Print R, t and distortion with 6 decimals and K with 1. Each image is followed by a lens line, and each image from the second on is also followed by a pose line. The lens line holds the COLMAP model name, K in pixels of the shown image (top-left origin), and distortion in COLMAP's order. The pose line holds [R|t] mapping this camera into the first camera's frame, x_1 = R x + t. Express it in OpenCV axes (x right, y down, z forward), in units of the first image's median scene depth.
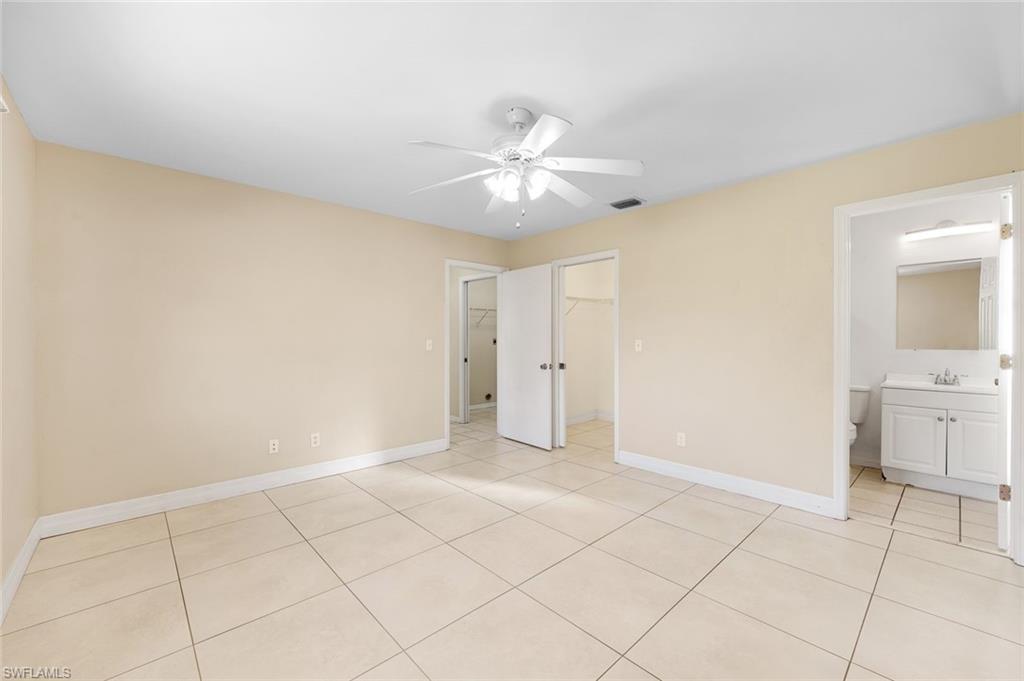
lens RADIAL K [[414.6, 0, 512.9], [0, 414.6, 337.3], [0, 0, 1]] dist [-0.000522, 0.000250]
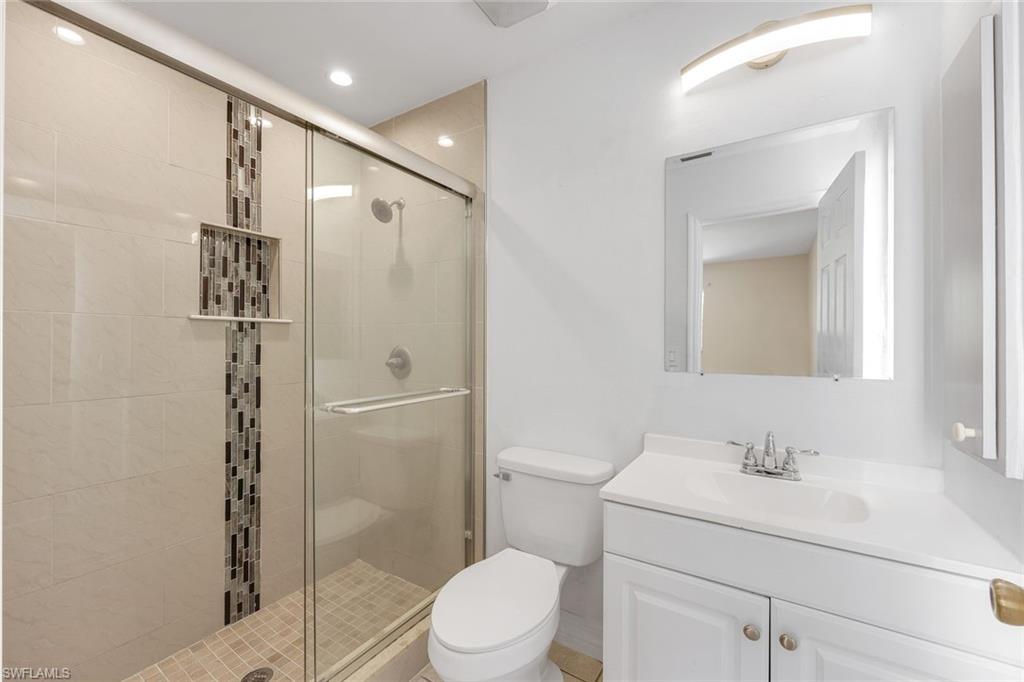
lens RADIAL K [[414.6, 0, 512.9], [0, 414.6, 337.8], [0, 0, 1]] dist [-0.000522, 0.000250]
pose [[0.967610, 0.004812, 0.252405, 0.751920], [-0.003334, 0.999975, -0.006282, 0.000083], [-0.252429, 0.005237, 0.967601, 0.718633]]
